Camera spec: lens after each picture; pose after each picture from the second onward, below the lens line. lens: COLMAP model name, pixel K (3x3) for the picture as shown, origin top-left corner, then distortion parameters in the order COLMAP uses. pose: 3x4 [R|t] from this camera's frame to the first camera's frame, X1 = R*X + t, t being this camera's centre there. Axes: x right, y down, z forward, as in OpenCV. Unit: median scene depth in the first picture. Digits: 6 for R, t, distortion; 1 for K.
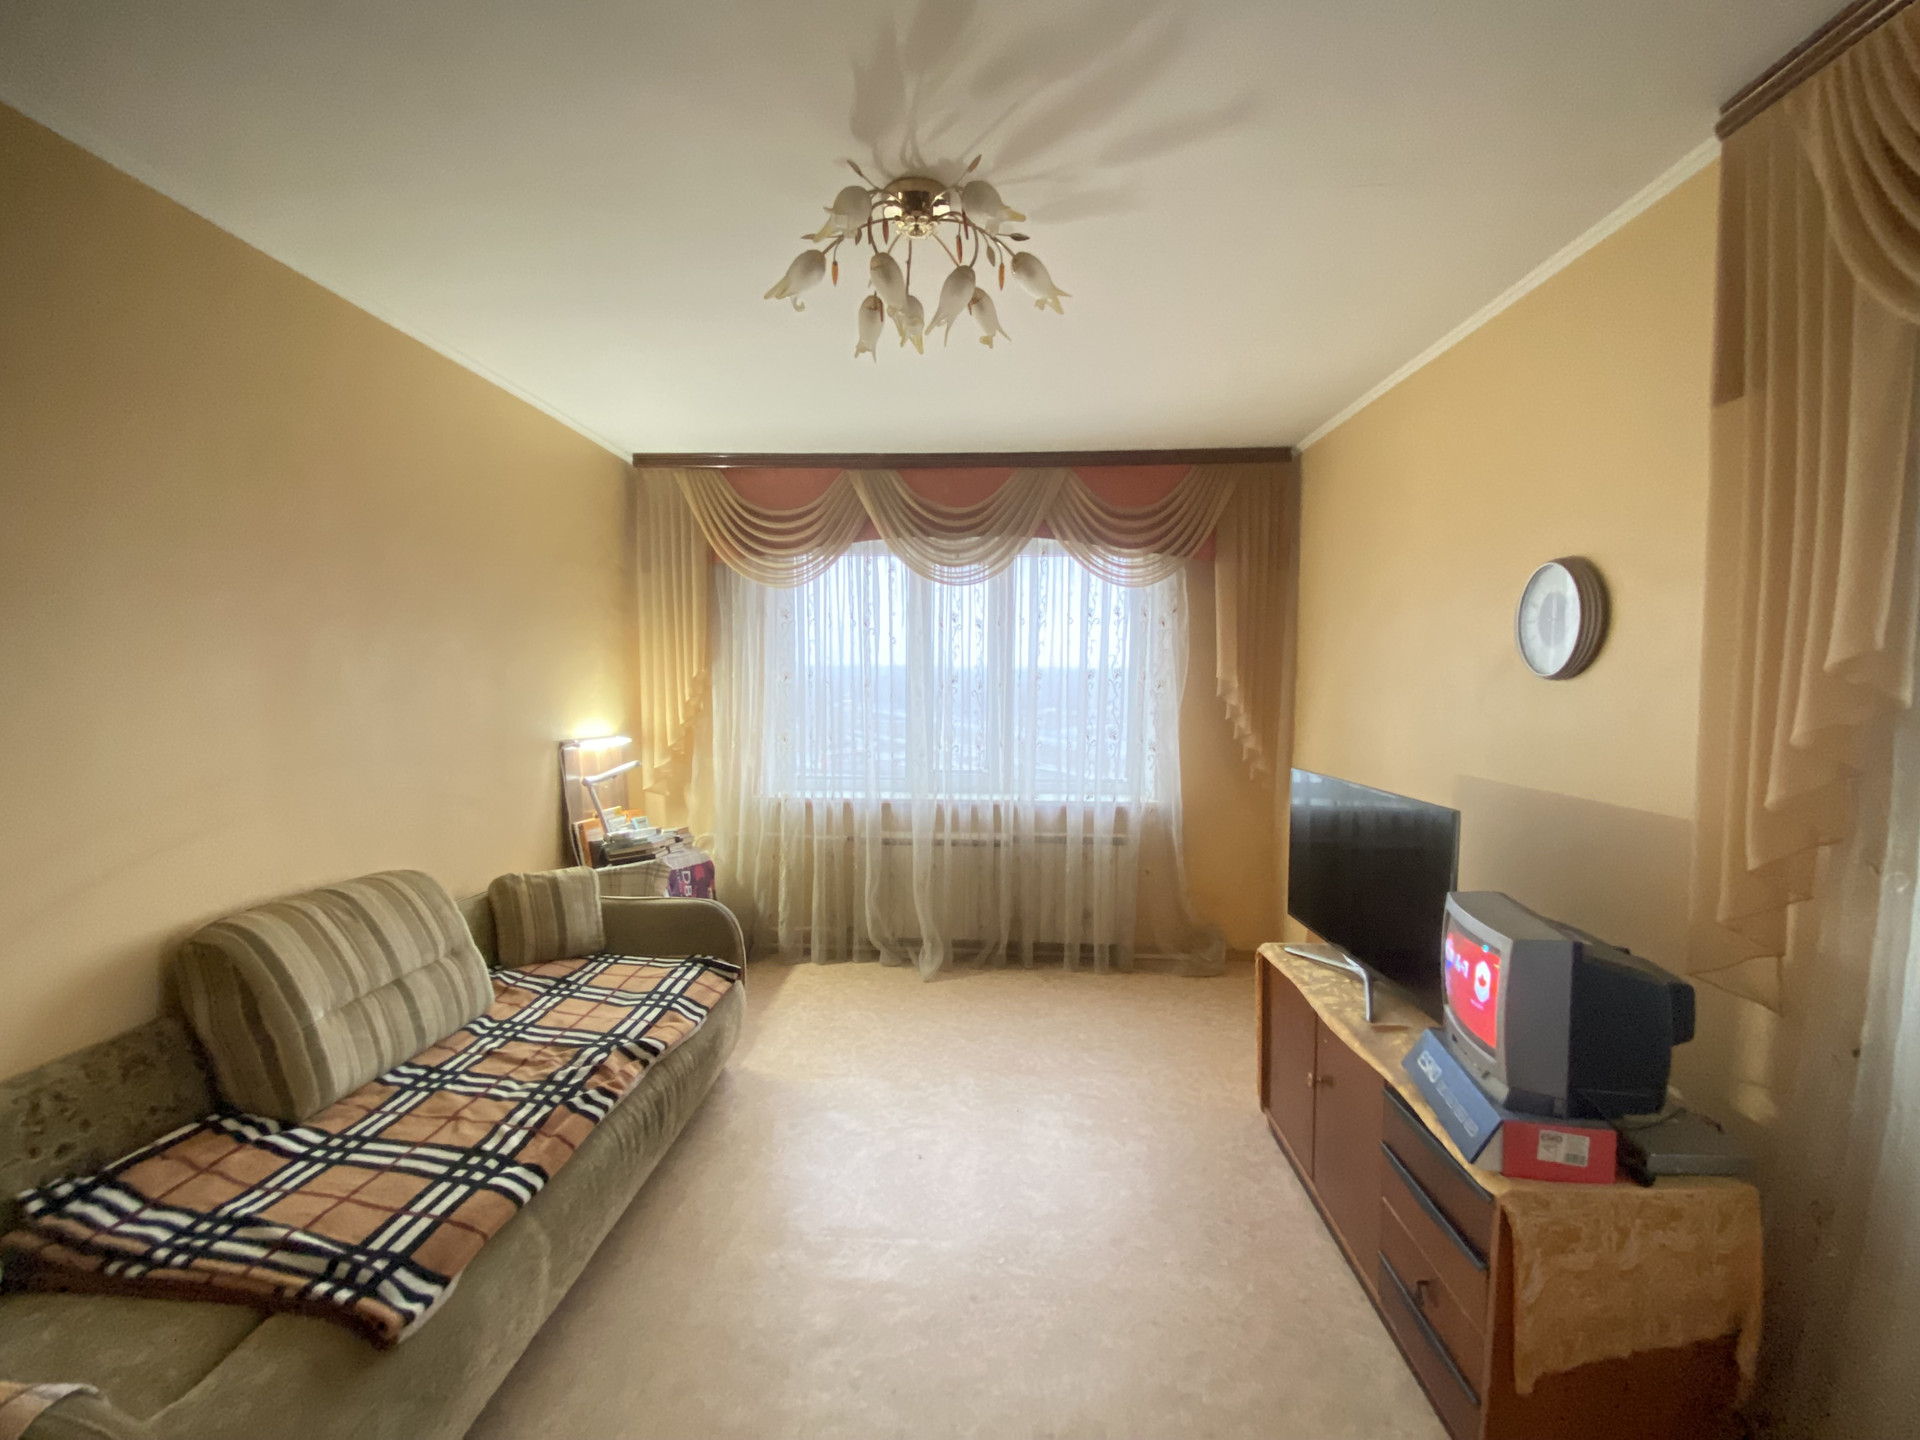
lens RADIAL K [[785.7, 0, 956.9], [0, 785.7, 718.3], [0, 0, 1]] dist [0.001001, -0.008481]
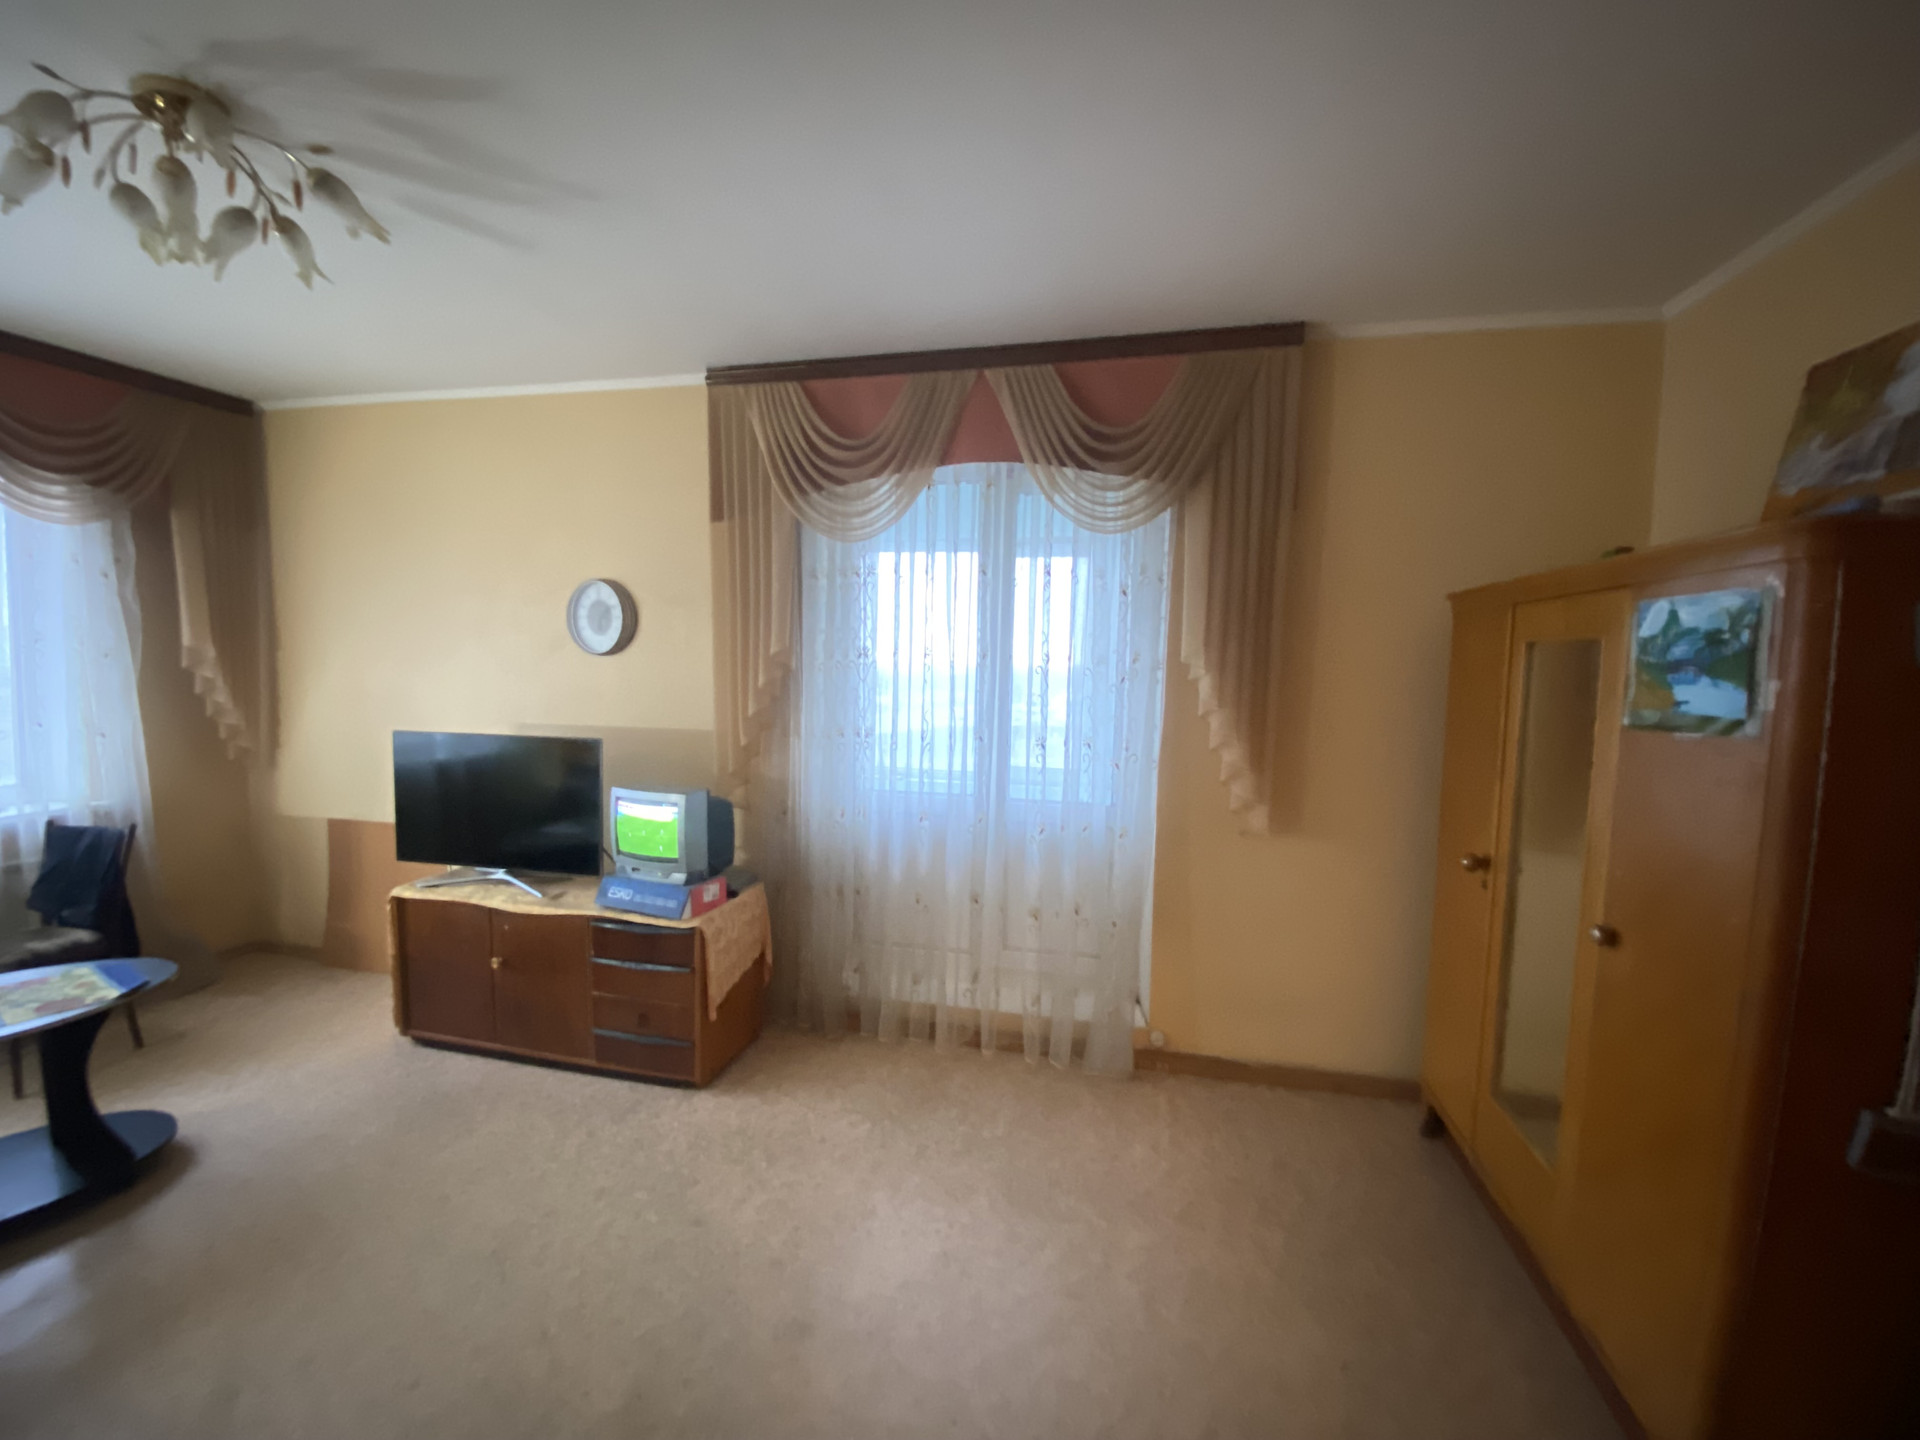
lens RADIAL K [[772.8, 0, 960.0], [0, 772.8, 725.7], [0, 0, 1]] dist [0.031747, -0.031531]
pose [[0.162122, -0.056639, 0.985144, -0.961008], [0.028346, 0.998207, 0.052725, 0.041420], [-0.986364, 0.019377, 0.163436, 0.048623]]
